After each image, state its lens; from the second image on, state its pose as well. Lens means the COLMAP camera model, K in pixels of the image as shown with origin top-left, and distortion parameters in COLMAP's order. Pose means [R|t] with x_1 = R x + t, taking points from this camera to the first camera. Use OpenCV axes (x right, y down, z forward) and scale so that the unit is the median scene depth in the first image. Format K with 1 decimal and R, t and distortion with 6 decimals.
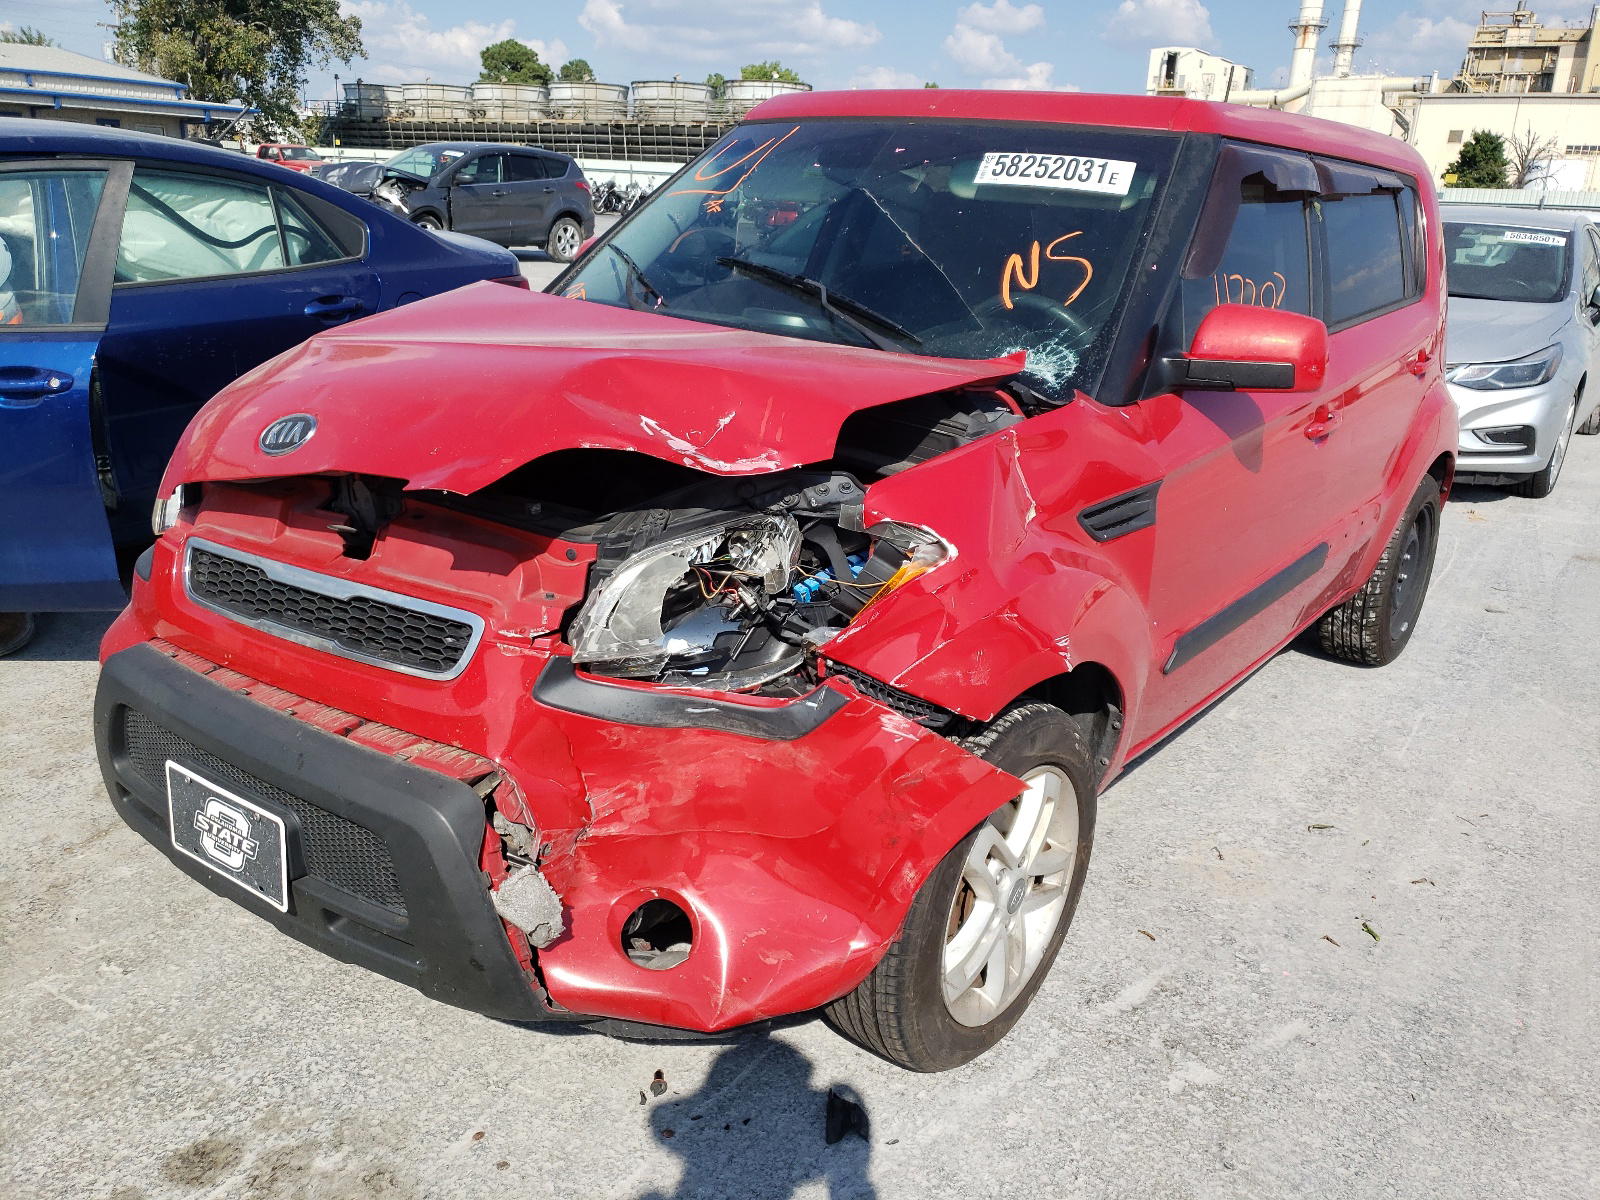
lens RADIAL K [[1321.6, 0, 798.0], [0, 1321.6, 651.0], [0, 0, 1]] dist [0.033744, -0.025707]
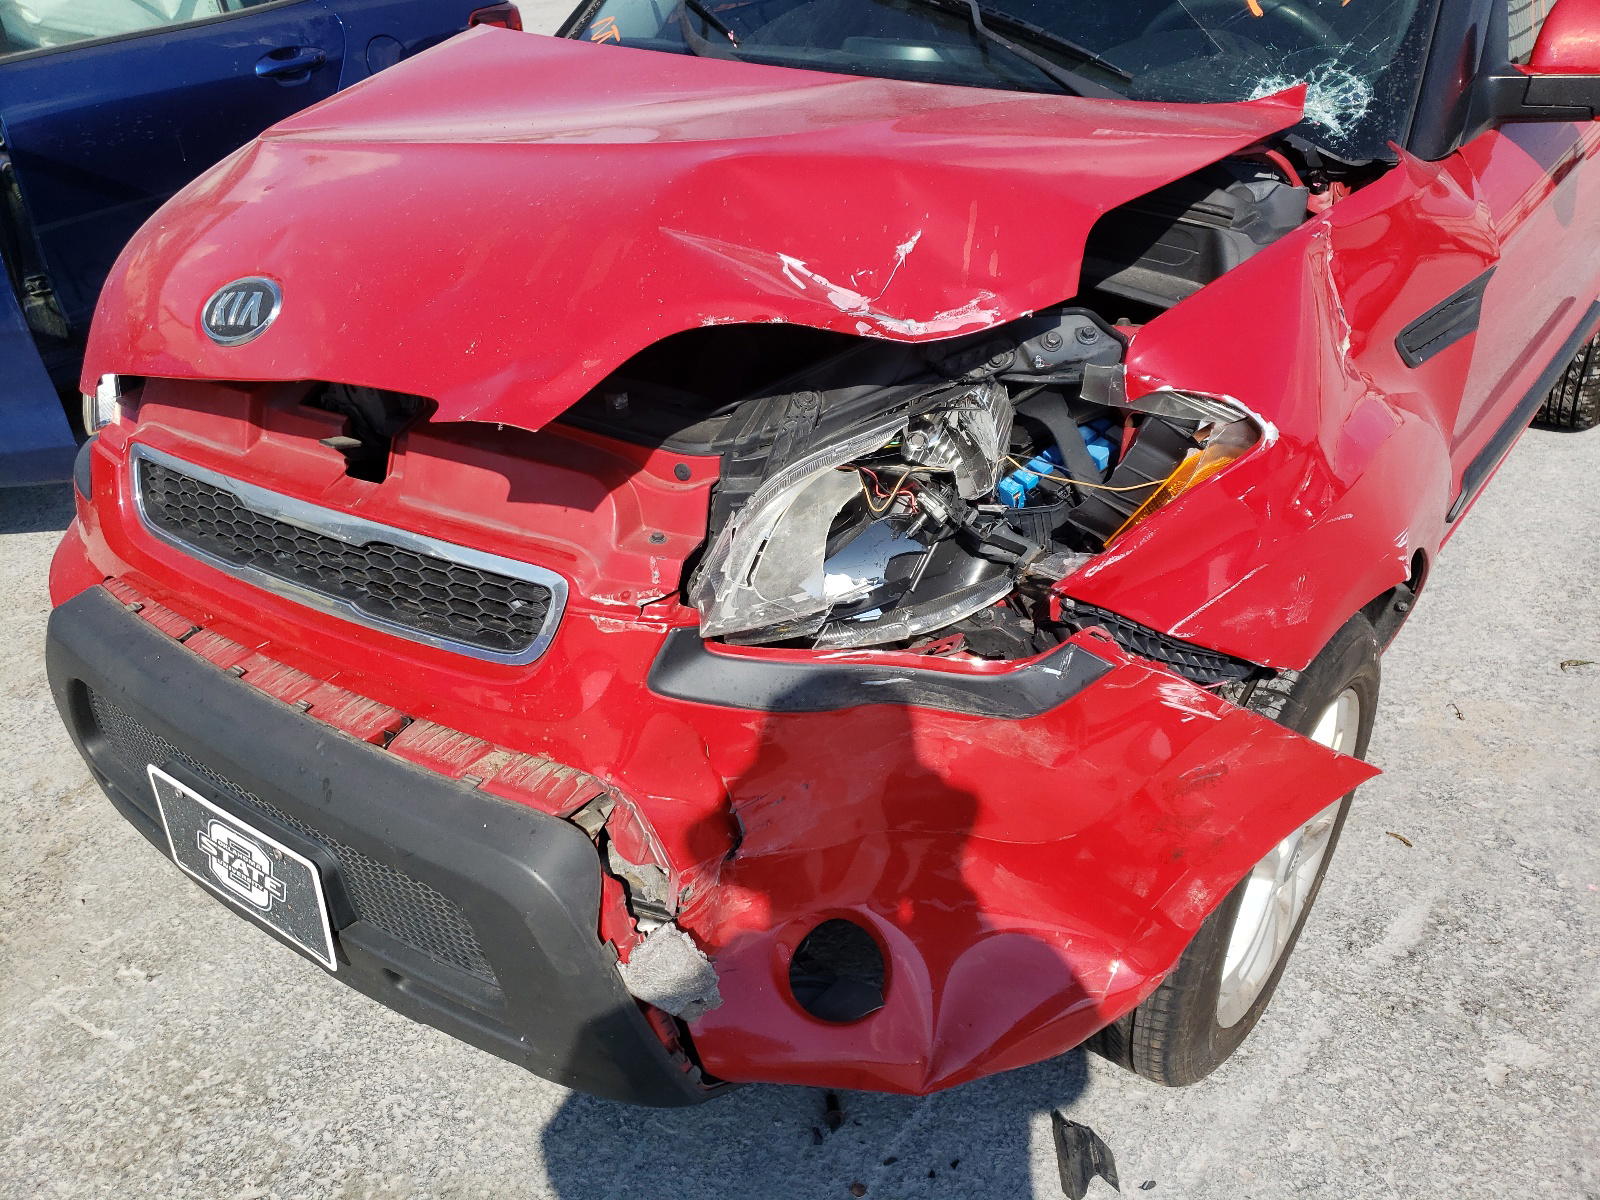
lens RADIAL K [[1321.6, 0, 798.0], [0, 1321.6, 651.0], [0, 0, 1]] dist [0.033744, -0.025707]
pose [[0.997654, -0.064204, -0.023750, -0.091730], [0.067623, 0.978273, 0.195984, -0.098959], [0.010651, -0.197130, 0.980319, 0.288503]]
